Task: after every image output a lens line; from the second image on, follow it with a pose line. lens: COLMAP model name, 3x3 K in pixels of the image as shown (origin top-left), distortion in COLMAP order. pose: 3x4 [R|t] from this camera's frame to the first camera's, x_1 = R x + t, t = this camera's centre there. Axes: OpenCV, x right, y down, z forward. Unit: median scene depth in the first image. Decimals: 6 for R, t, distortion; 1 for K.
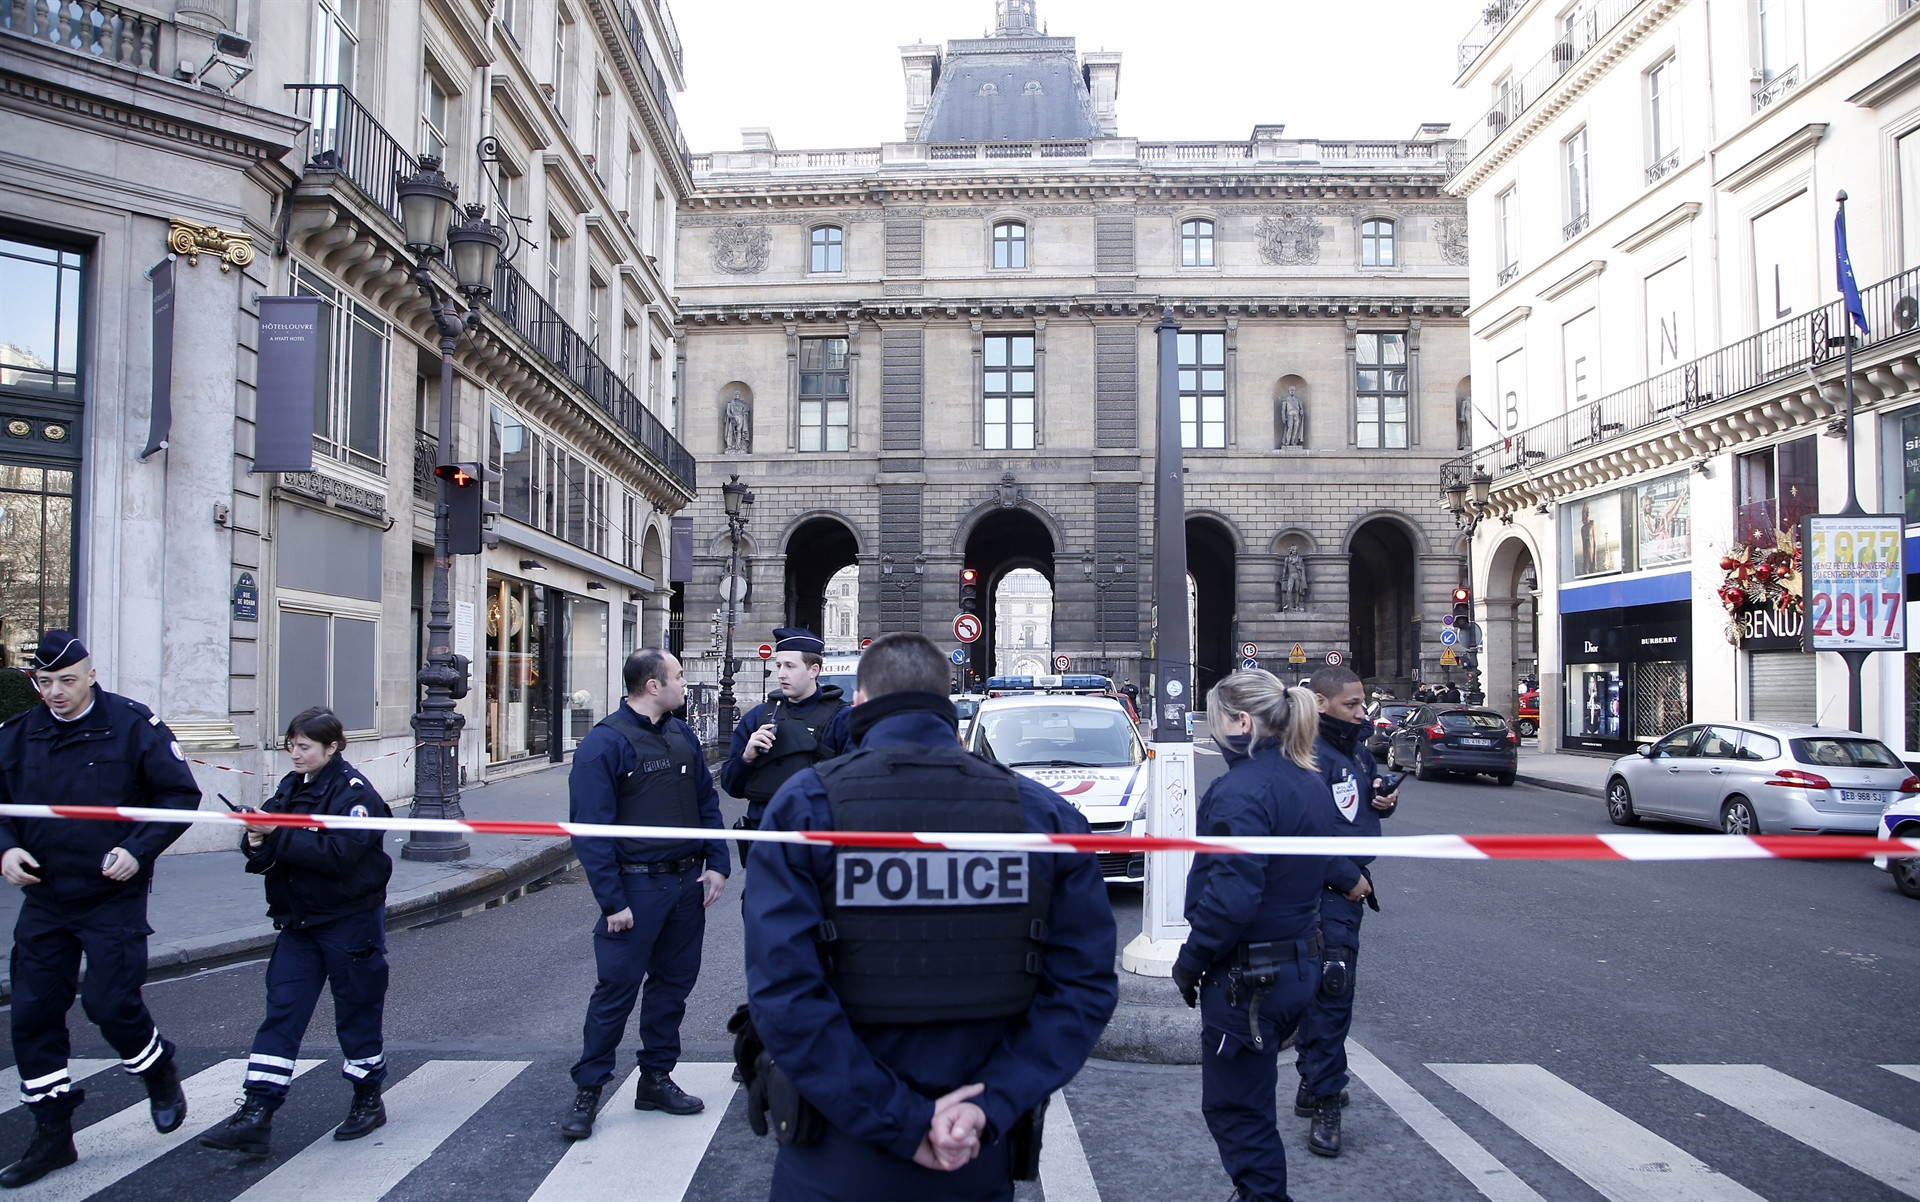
lens RADIAL K [[1302.1, 0, 956.7], [0, 1302.1, 654.7], [0, 0, 1]] dist [-0.118064, 0.063962]
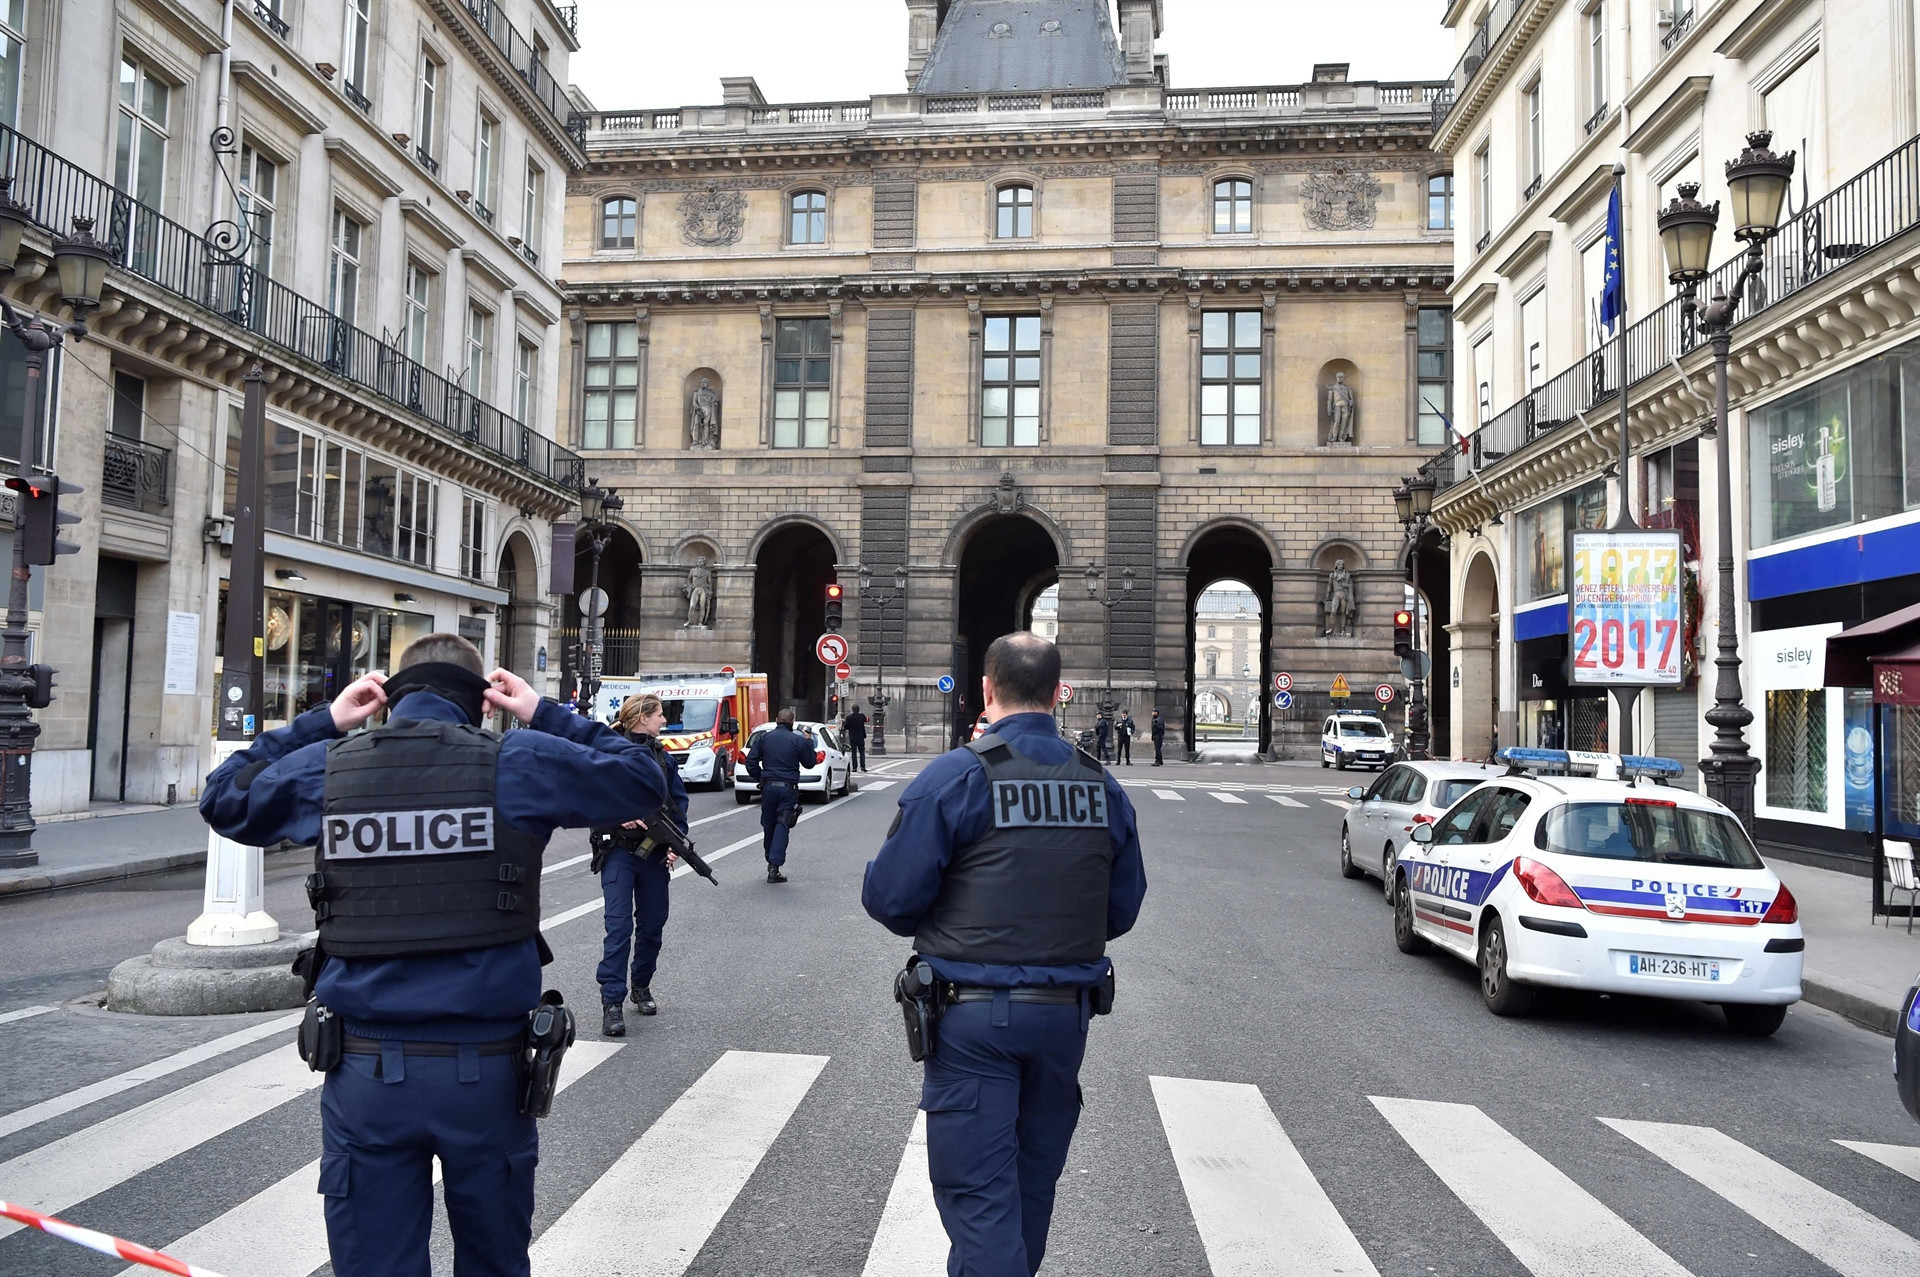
lens RADIAL K [[1550.0, 0, 965.6], [0, 1550.0, 611.9], [0, 0, 1]] dist [-0.031385, -0.000538]
pose [[0.996799, 0.011995, -0.079042, 0.095960], [-0.015644, 0.998832, -0.045710, 0.000558], [0.078401, 0.046801, 0.995823, -0.032916]]
